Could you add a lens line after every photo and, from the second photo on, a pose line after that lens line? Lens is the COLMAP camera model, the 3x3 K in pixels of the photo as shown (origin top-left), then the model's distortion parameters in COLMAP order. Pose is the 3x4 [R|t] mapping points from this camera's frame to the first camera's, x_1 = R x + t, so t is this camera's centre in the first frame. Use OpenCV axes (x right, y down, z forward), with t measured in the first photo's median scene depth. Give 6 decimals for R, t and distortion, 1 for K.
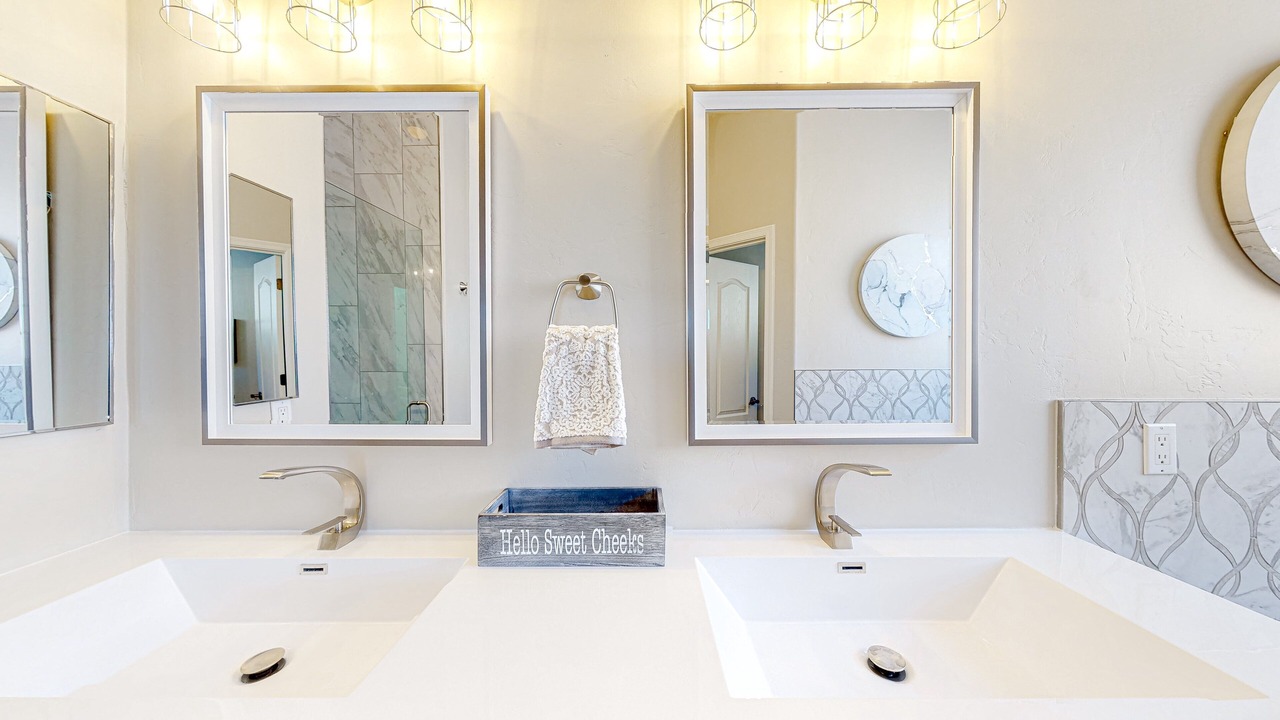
lens RADIAL K [[518.1, 0, 626.0], [0, 518.1, 364.9], [0, 0, 1]] dist [0.010043, 0.000067]
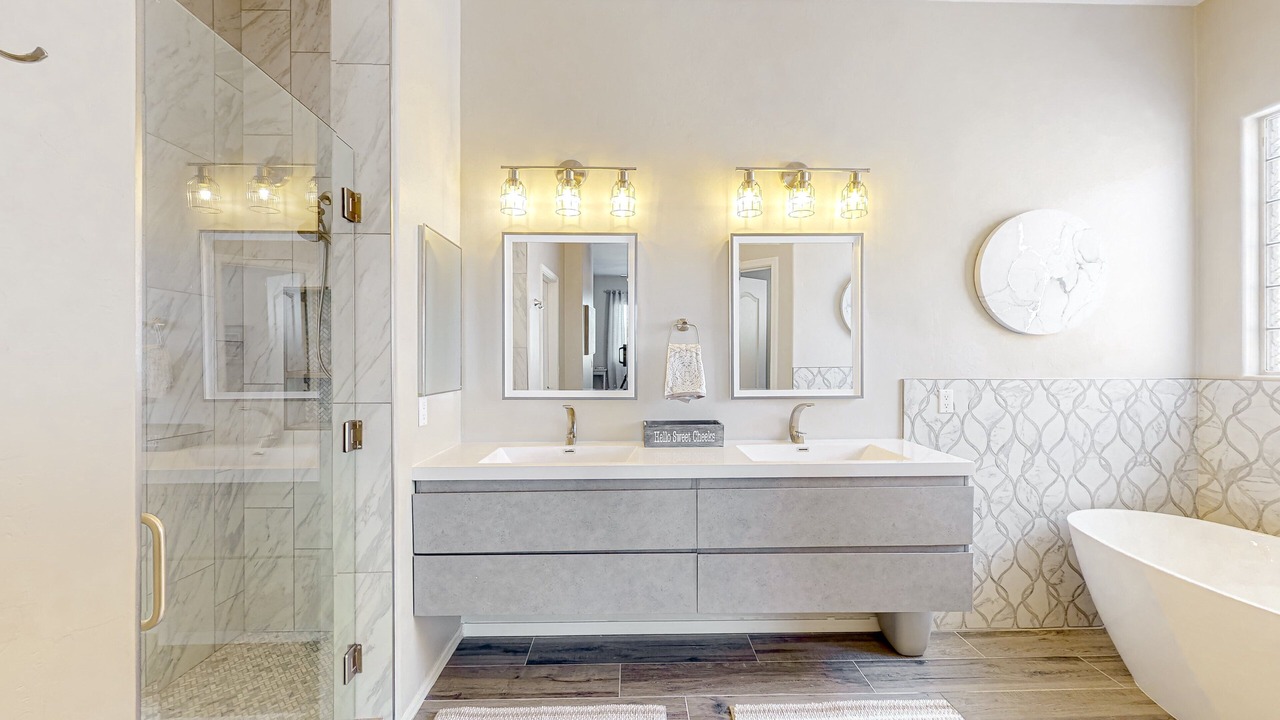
lens RADIAL K [[548.6, 0, 649.6], [0, 548.6, 362.3], [0, 0, 1]] dist [-0.000209, -0.000379]
pose [[0.999349, 0.001612, 0.036048, -0.291484], [-0.001471, 0.999991, -0.003949, 0.009973], [-0.036054, 0.003893, 0.999342, -1.228997]]
